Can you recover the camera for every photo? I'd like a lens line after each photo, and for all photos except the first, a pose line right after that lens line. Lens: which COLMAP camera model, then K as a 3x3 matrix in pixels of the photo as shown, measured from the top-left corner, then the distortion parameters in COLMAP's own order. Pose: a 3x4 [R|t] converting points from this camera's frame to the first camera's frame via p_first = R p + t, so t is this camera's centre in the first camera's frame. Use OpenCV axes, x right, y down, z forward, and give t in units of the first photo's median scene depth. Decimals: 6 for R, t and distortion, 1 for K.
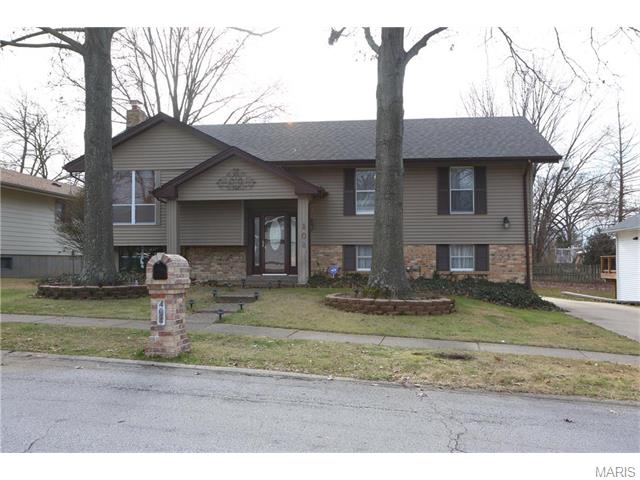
lens RADIAL K [[586.6, 0, 320.0], [0, 586.6, 240.0], [0, 0, 1]] dist [-0.000187, 0.002219]
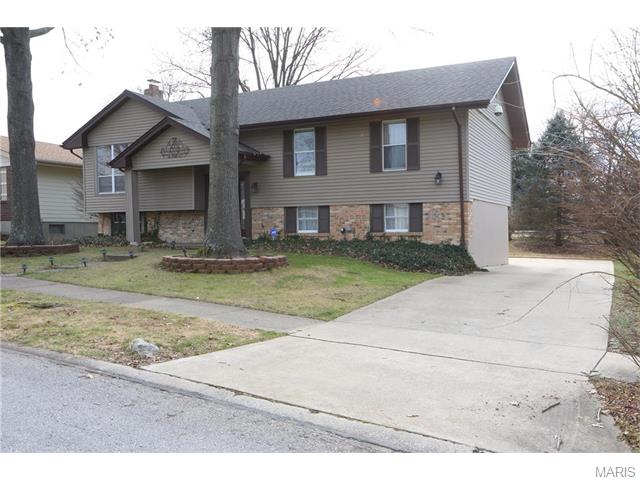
lens RADIAL K [[586.6, 0, 320.0], [0, 586.6, 240.0], [0, 0, 1]] dist [-0.000187, 0.002219]
pose [[0.941614, -0.003635, -0.336674, 0.442906], [0.021830, 0.998497, 0.050272, 0.015629], [0.335985, -0.054686, 0.940278, 0.075819]]
